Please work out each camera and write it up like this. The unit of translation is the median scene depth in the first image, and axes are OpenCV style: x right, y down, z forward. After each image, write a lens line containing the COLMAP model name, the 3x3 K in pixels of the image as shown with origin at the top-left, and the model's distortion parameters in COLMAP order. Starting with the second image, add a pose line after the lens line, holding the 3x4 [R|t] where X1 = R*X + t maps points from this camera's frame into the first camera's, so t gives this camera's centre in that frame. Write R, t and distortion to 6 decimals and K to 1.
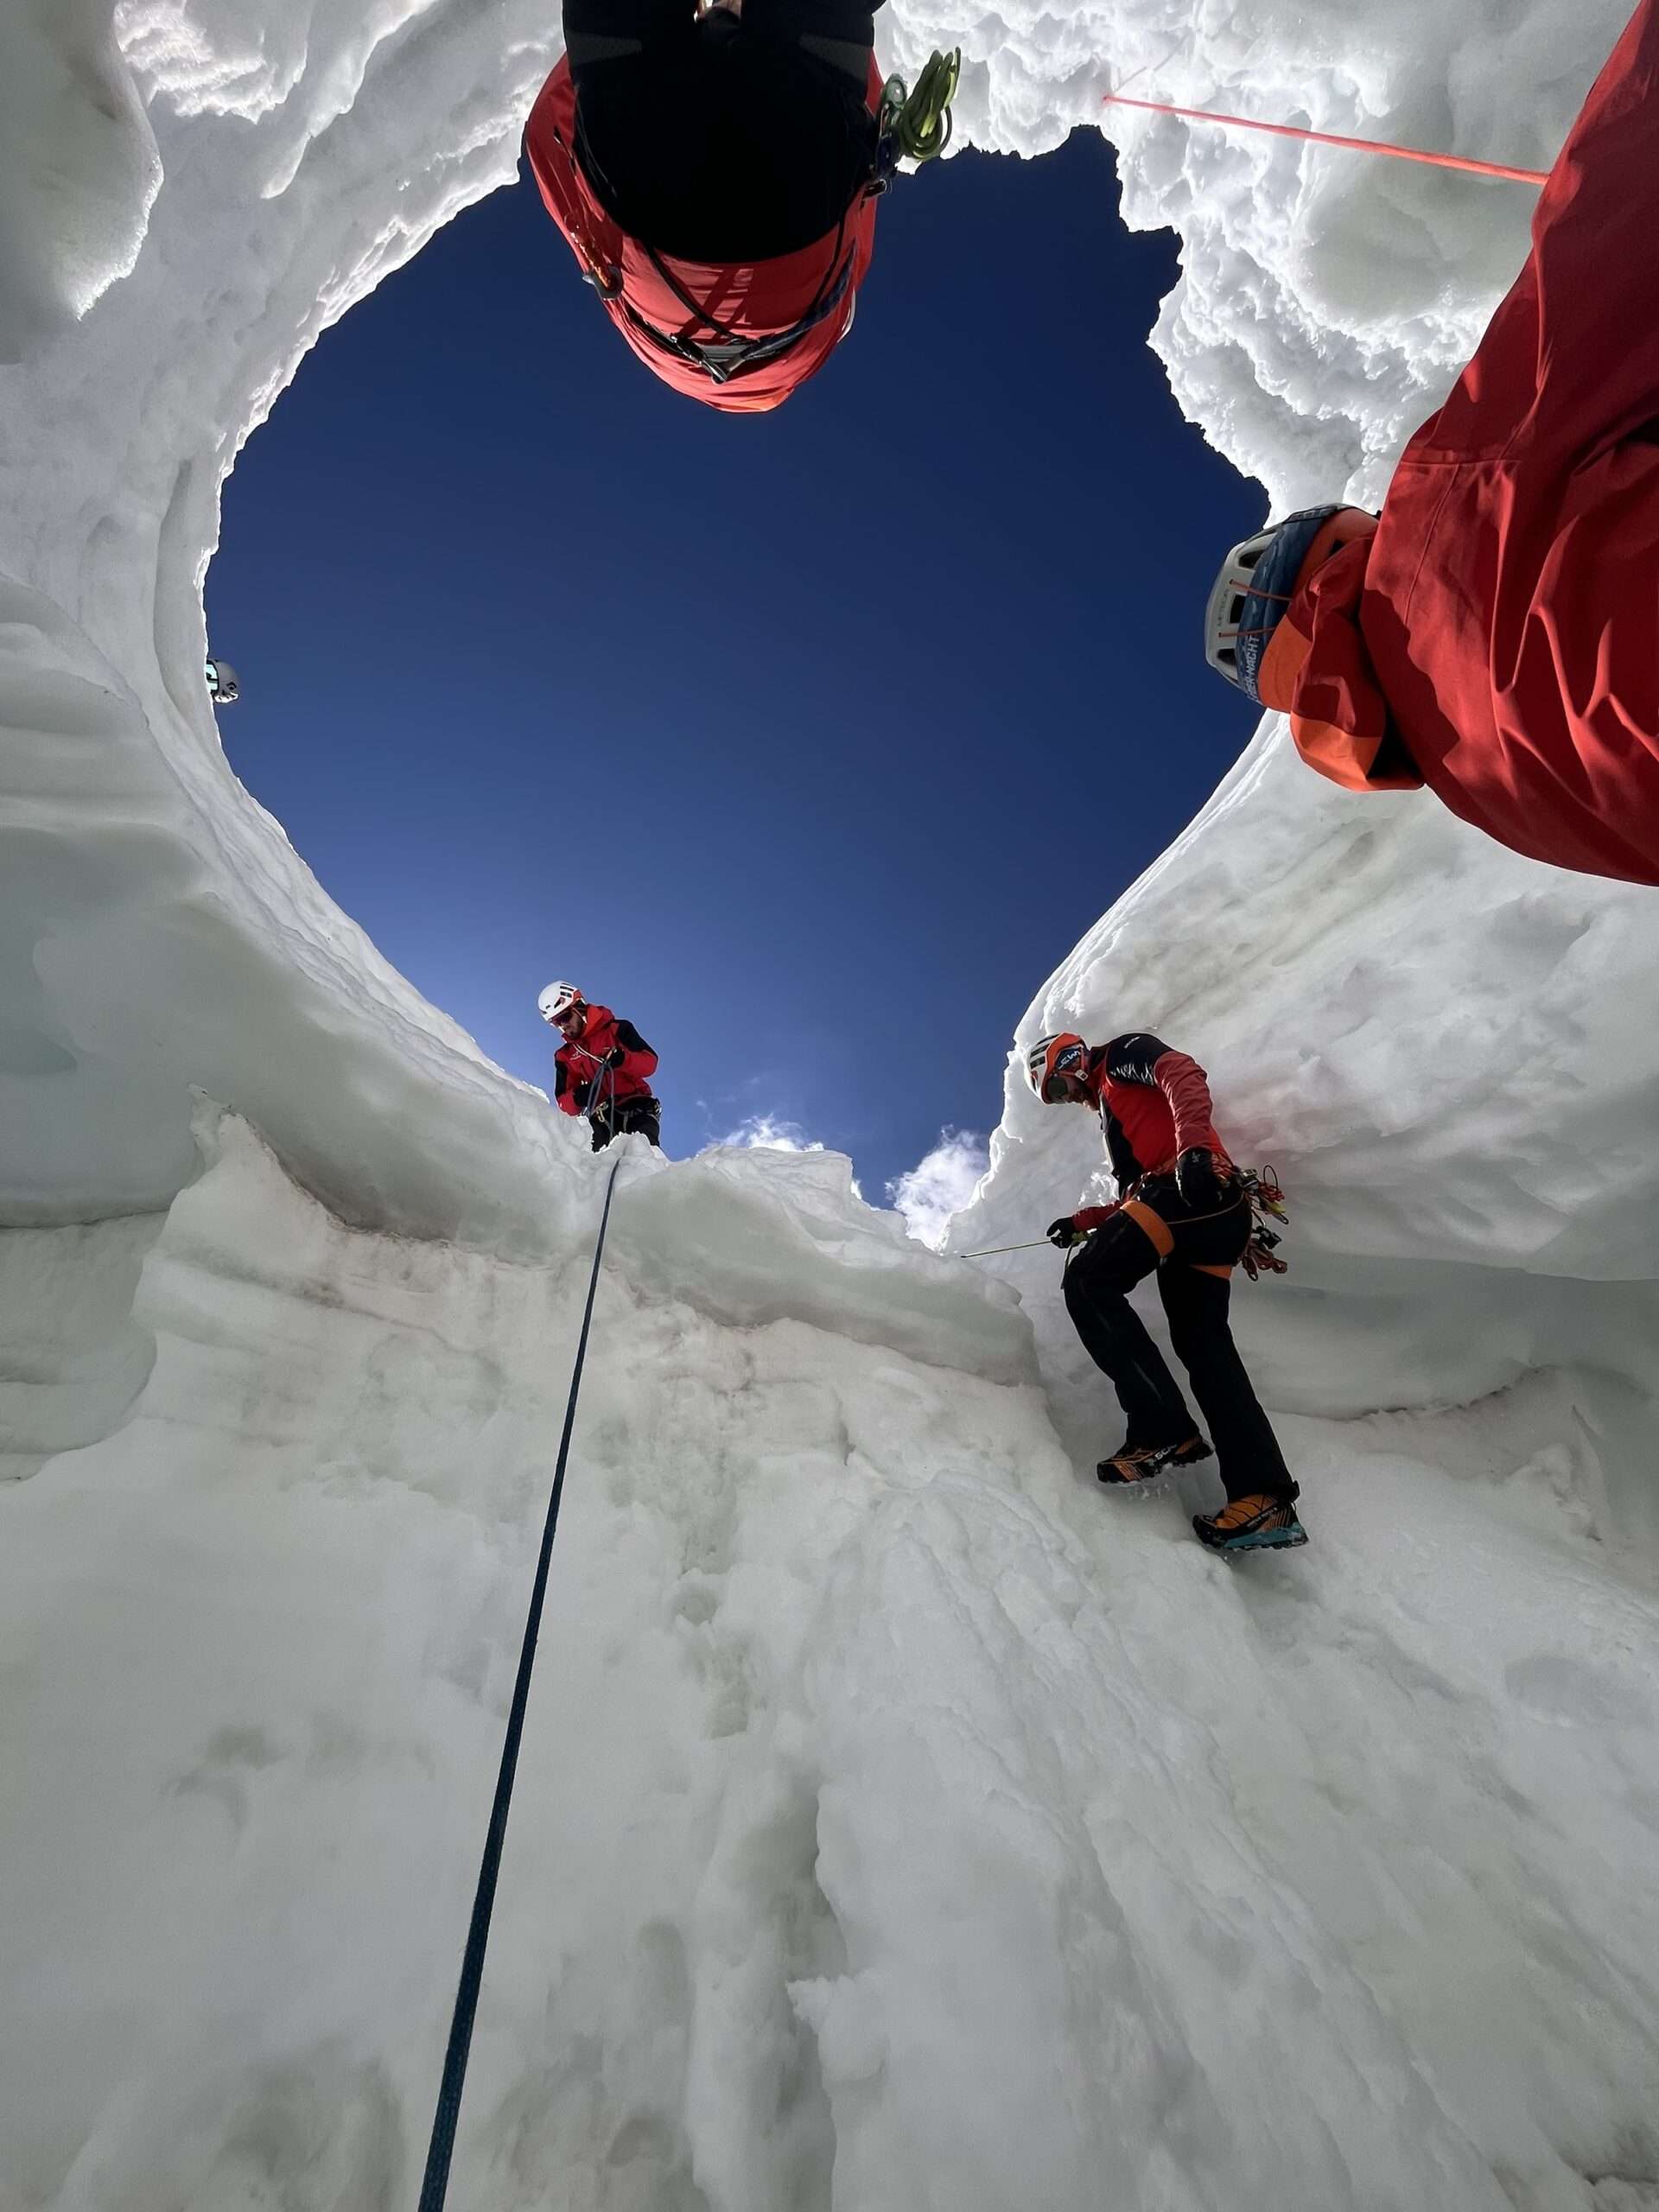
lens RADIAL K [[879.0, 0, 834.9], [0, 879.0, 1096.9], [0, 0, 1]] dist [-0.002961, -0.001333]
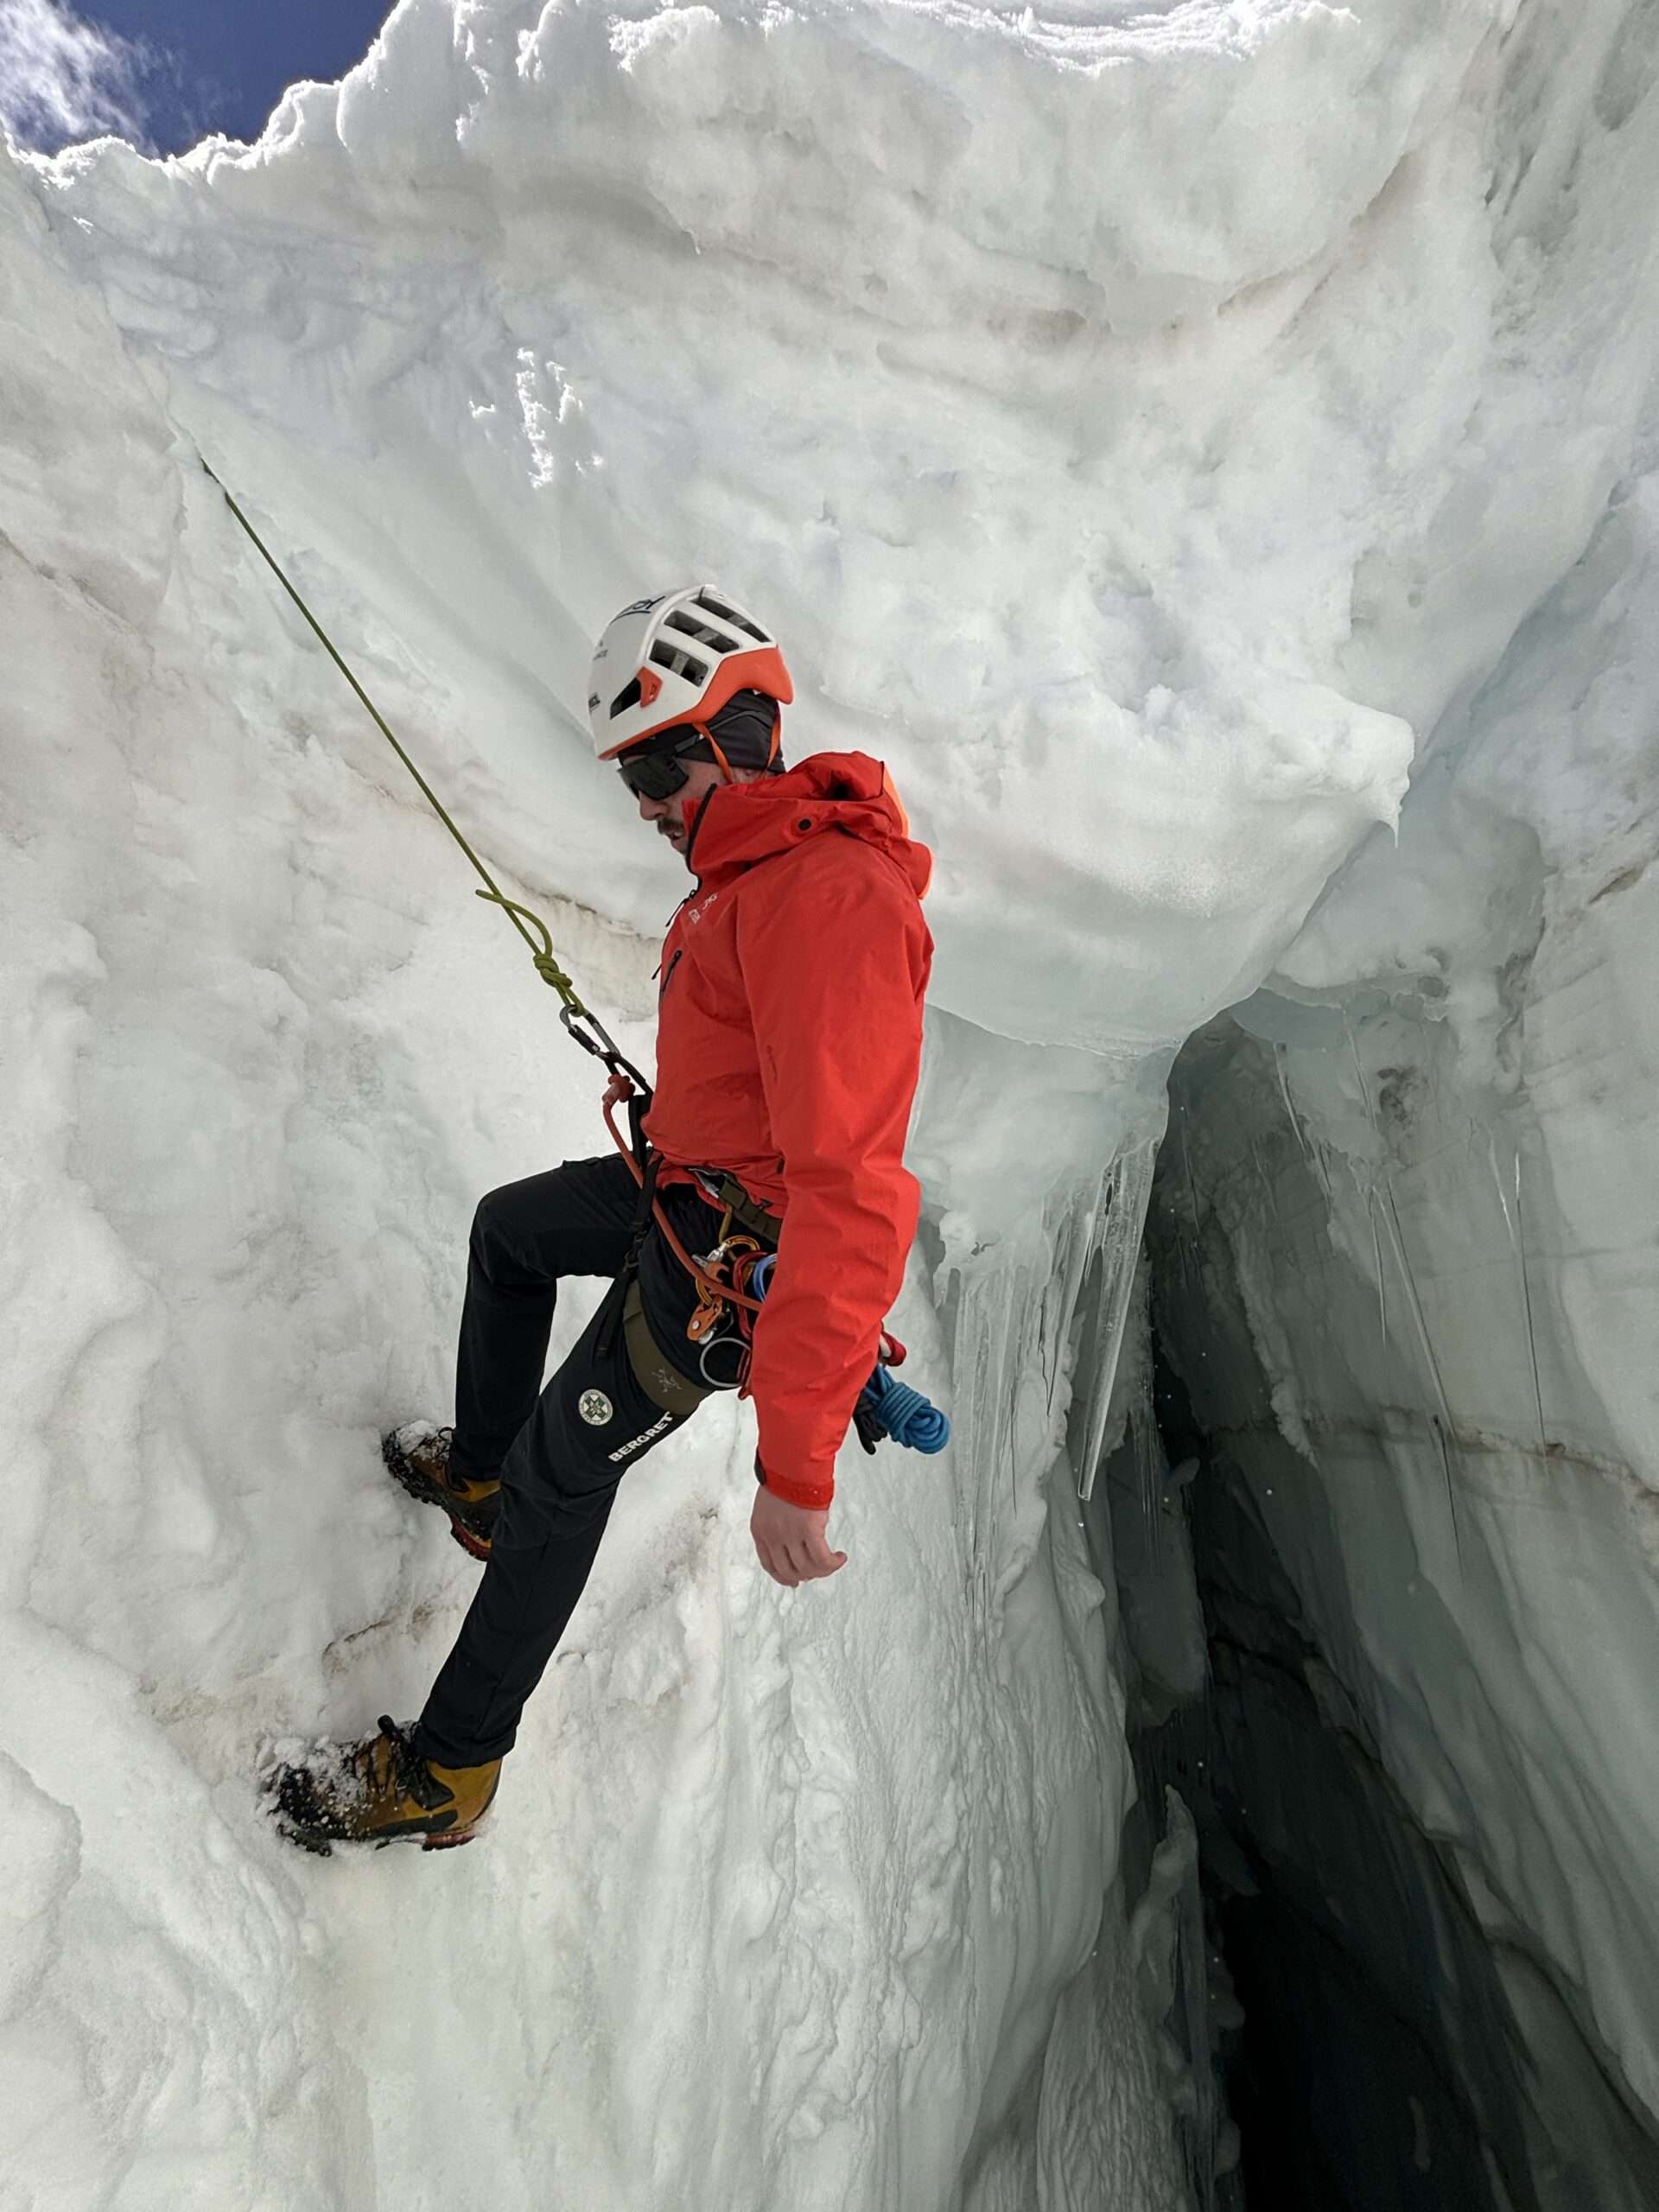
lens RADIAL K [[897.8, 0, 830.6], [0, 897.8, 1102.5], [0, 0, 1]] dist [-0.012402, 0.006505]
pose [[0.492593, 0.208598, 0.844890, 0.032040], [-0.750265, 0.593731, 0.290835, 0.021011], [-0.440970, -0.777155, 0.448972, 0.309982]]
